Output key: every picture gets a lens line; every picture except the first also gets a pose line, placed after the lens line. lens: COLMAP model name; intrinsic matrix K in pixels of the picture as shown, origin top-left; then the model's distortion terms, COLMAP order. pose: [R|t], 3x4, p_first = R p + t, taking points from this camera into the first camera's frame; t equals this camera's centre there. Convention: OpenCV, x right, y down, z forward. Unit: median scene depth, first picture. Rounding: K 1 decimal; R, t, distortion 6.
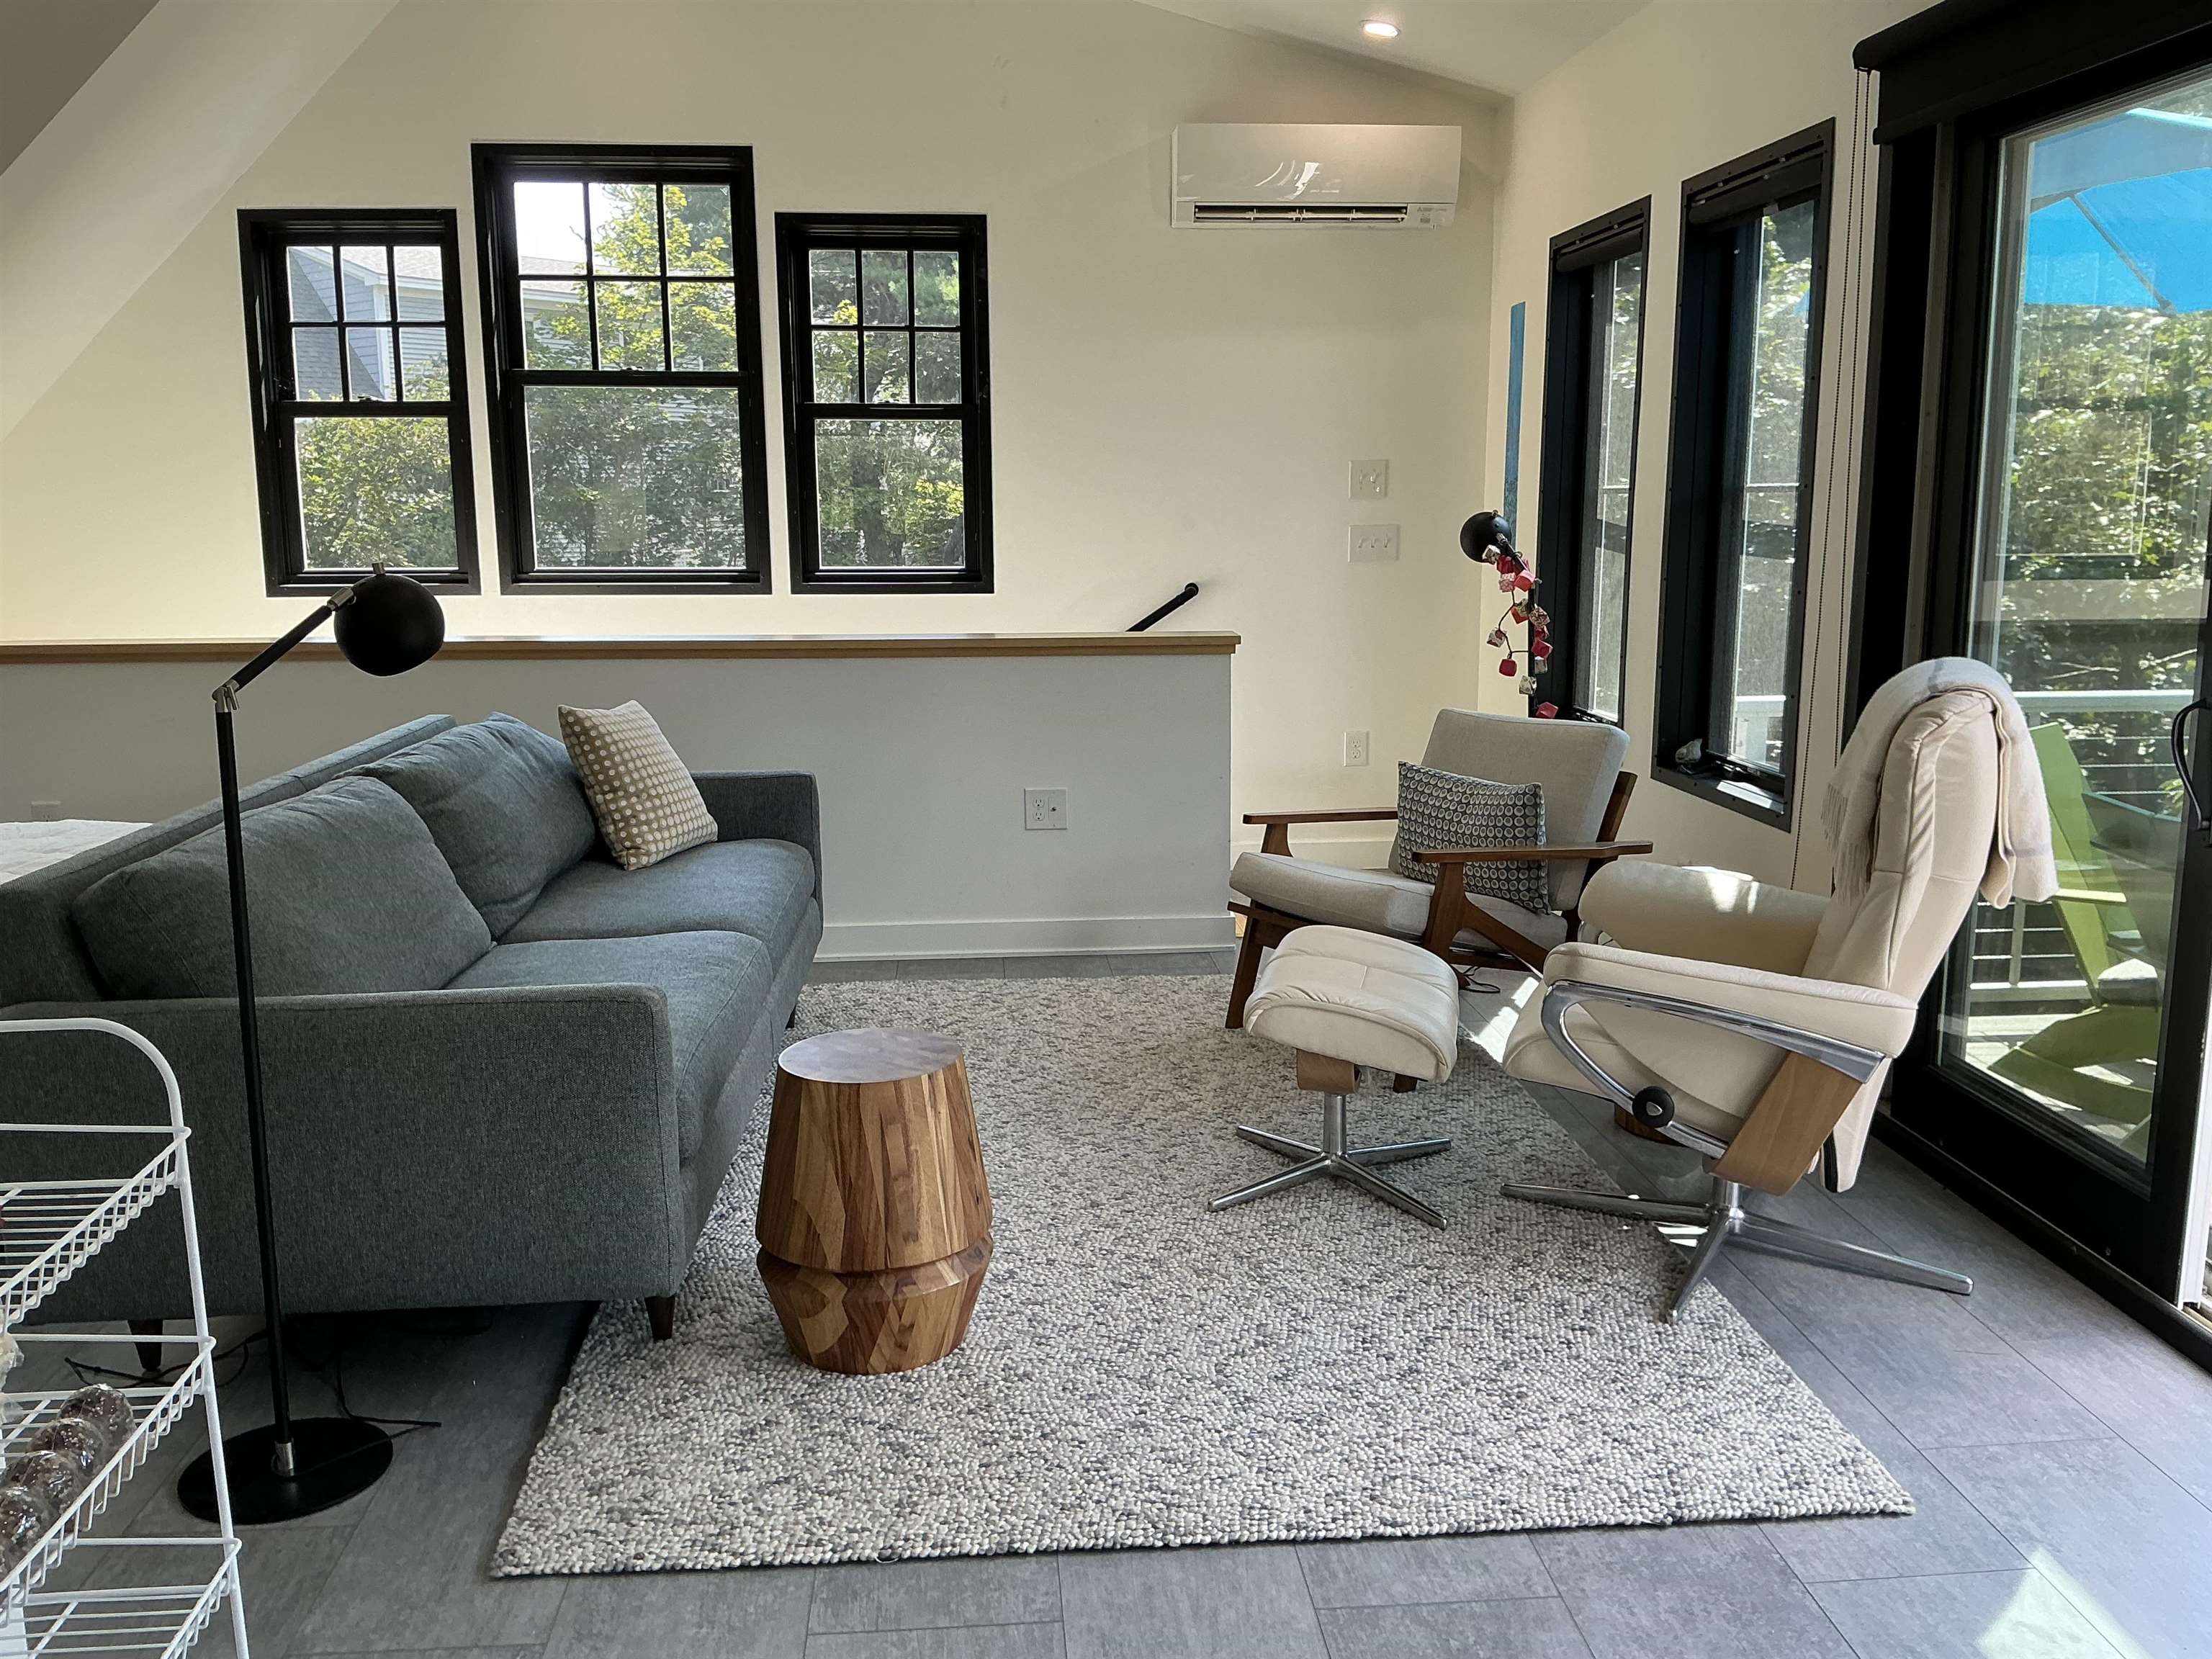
lens RADIAL K [[1845.8, 0, 1106.5], [0, 1845.8, 813.3], [0, 0, 1]] dist [0.134728, -0.273451]
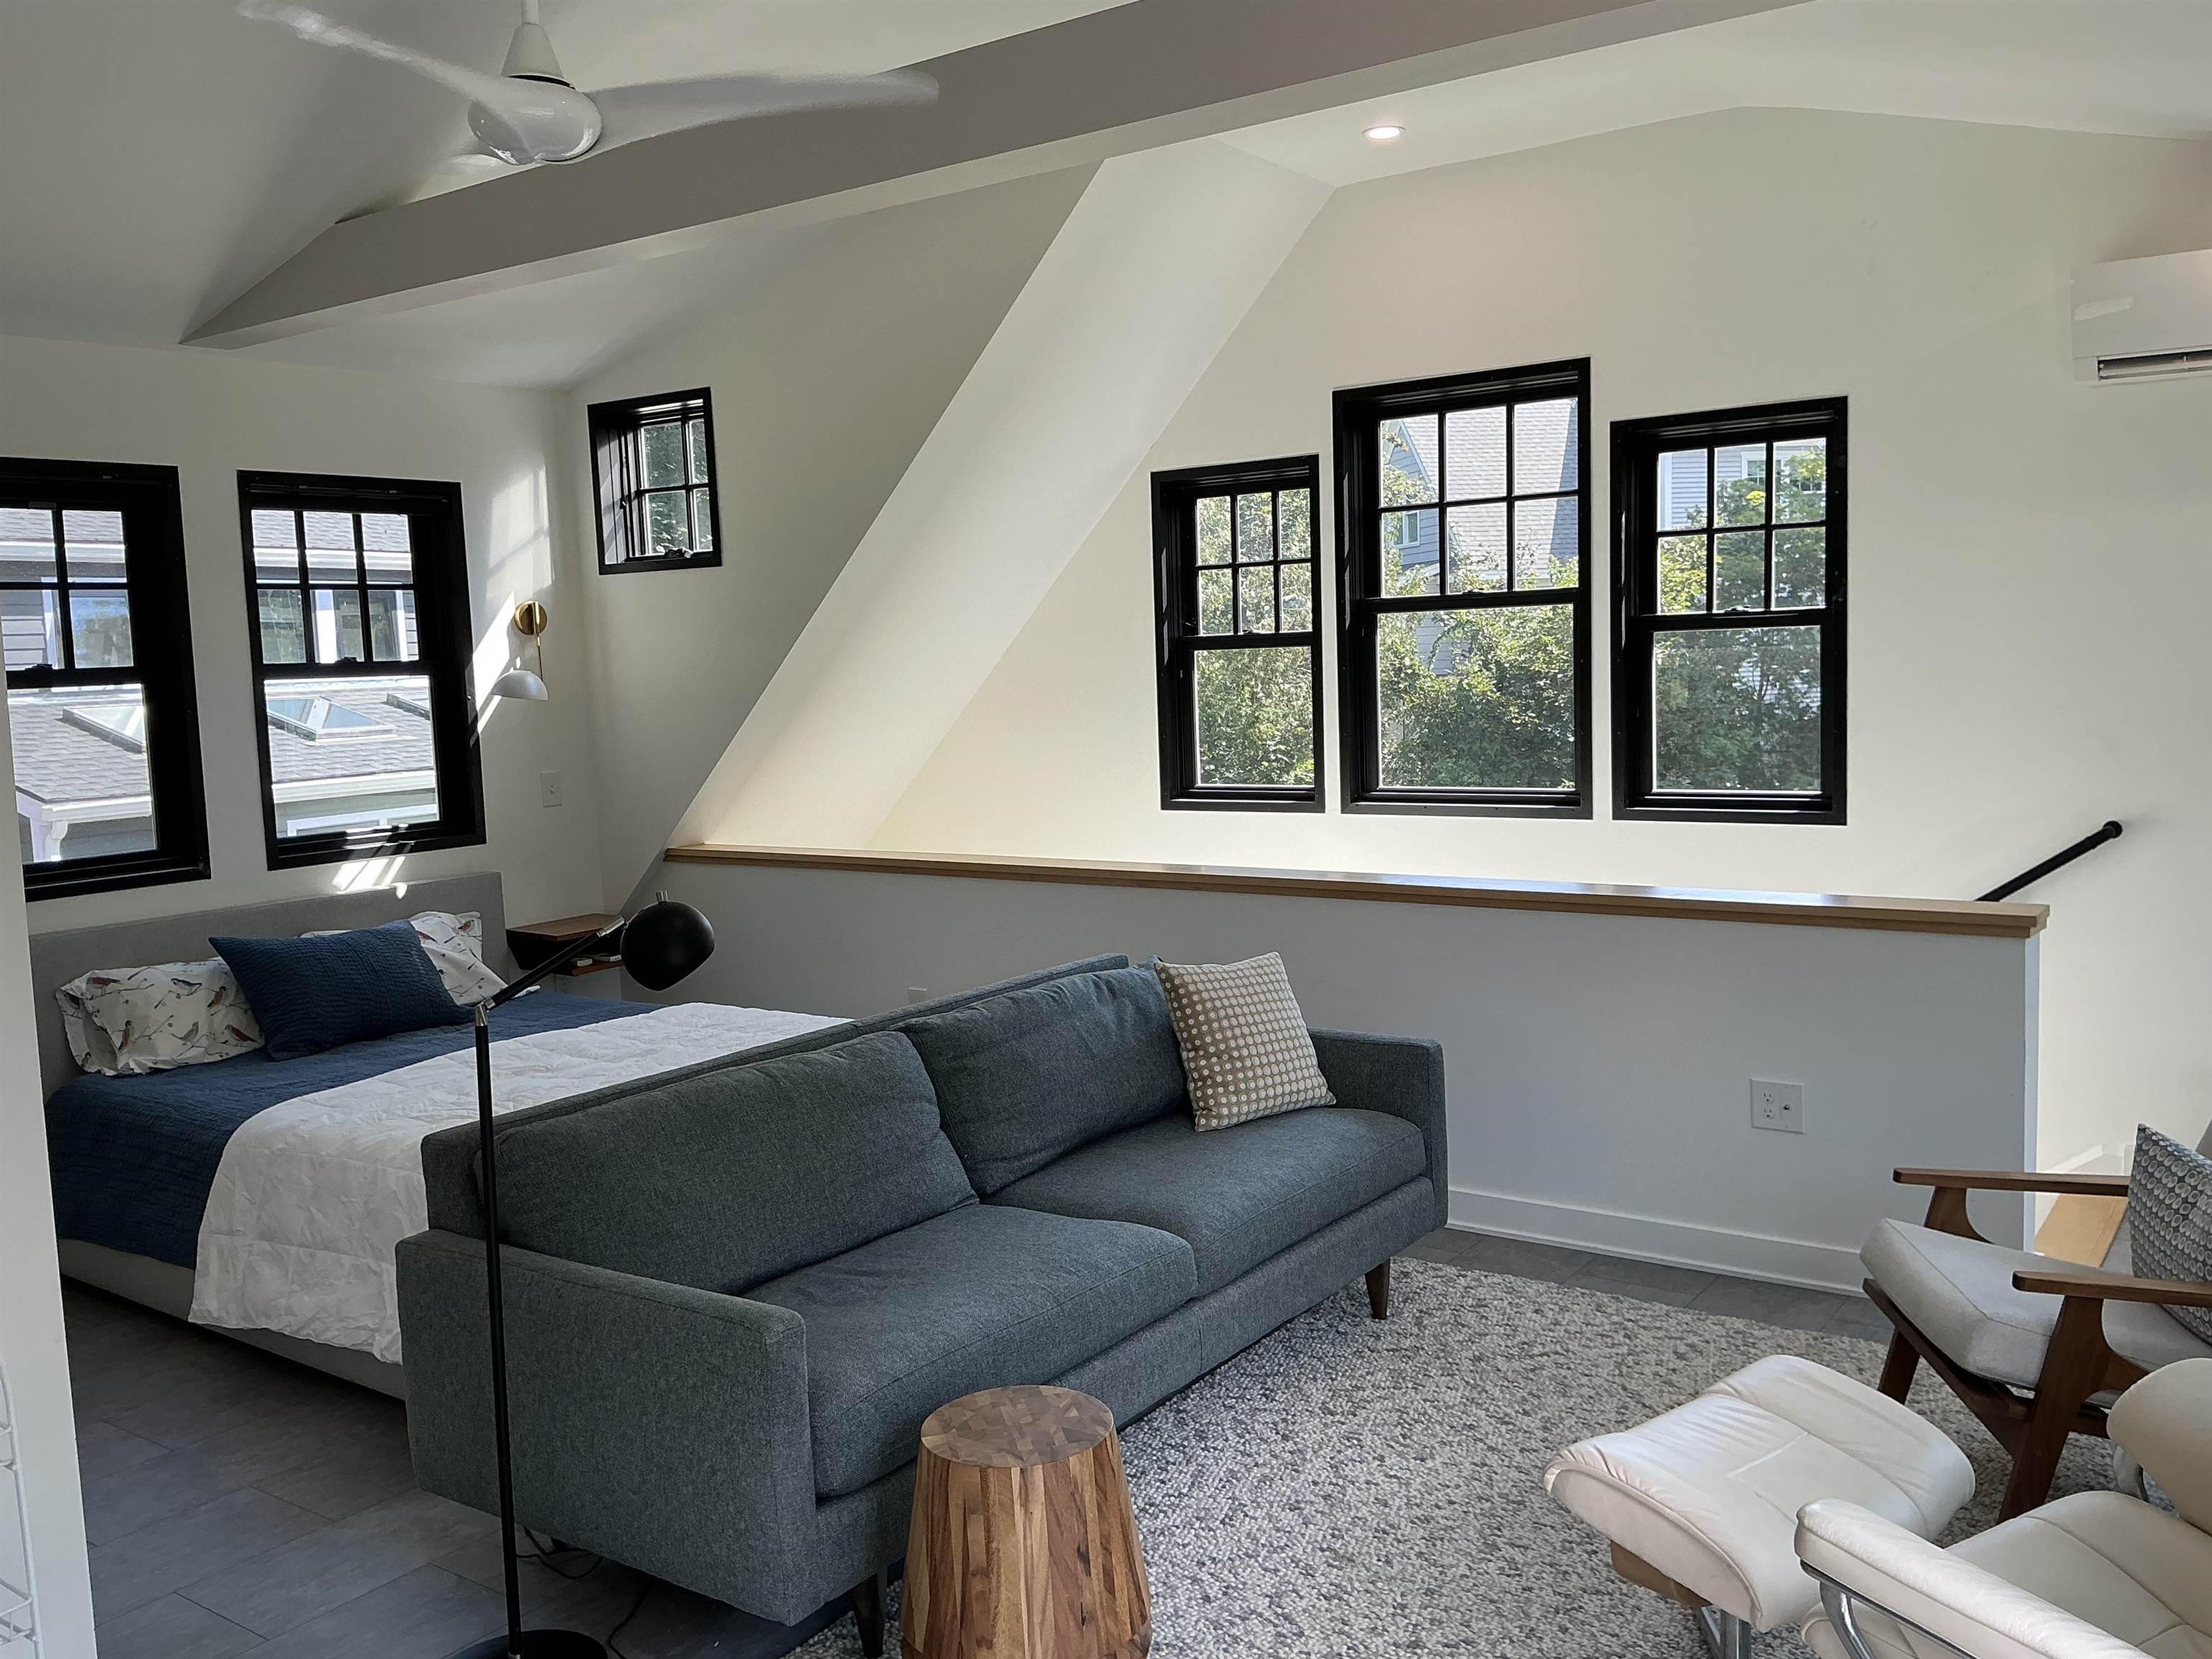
lens RADIAL K [[1840.3, 0, 1099.3], [0, 1840.3, 805.0], [0, 0, 1]] dist [0.160623, -0.361704]
pose [[0.766546, 0.031526, -0.641415, 0.389201], [-0.075967, 0.996233, -0.041822, -0.114129], [0.637680, 0.080785, 0.766053, 0.212439]]
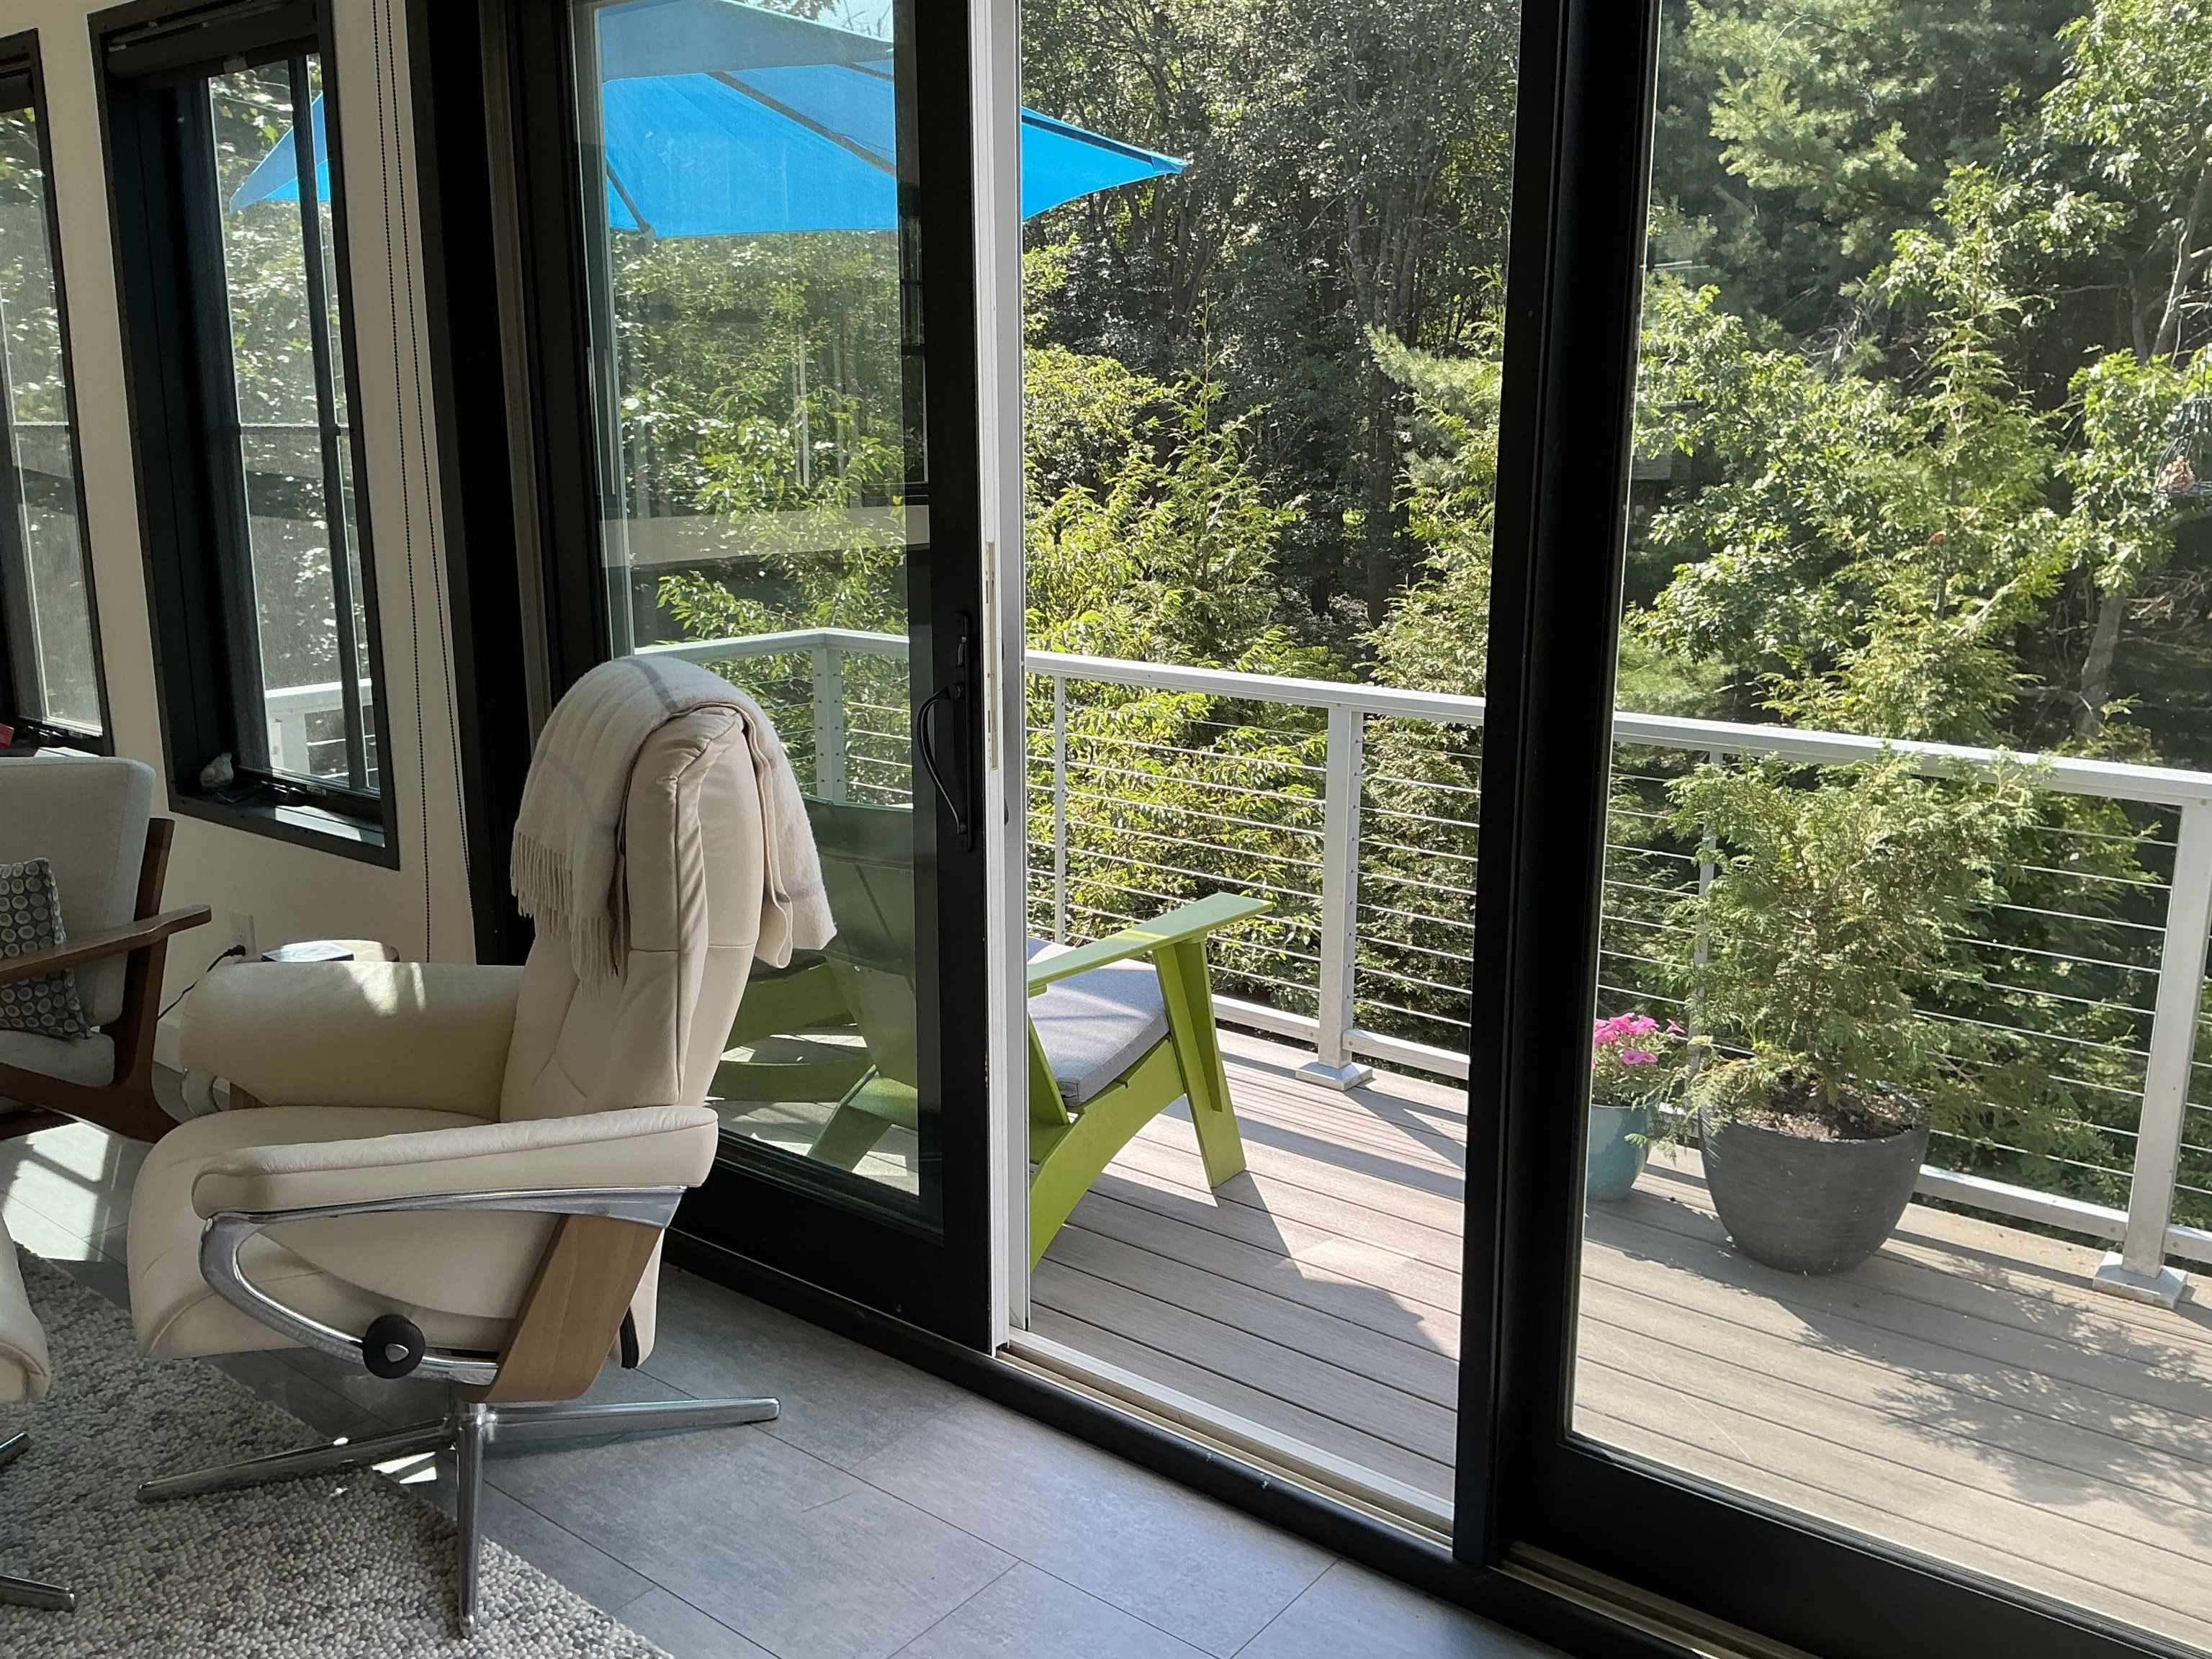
lens RADIAL K [[1845.8, 0, 1106.5], [0, 1845.8, 813.3], [0, 0, 1]] dist [0.134728, -0.273451]
pose [[0.678710, -0.150430, 0.718835, 0.002399], [0.121027, 0.988325, 0.092555, -0.056731], [-0.724365, 0.024180, 0.688992, 0.265567]]
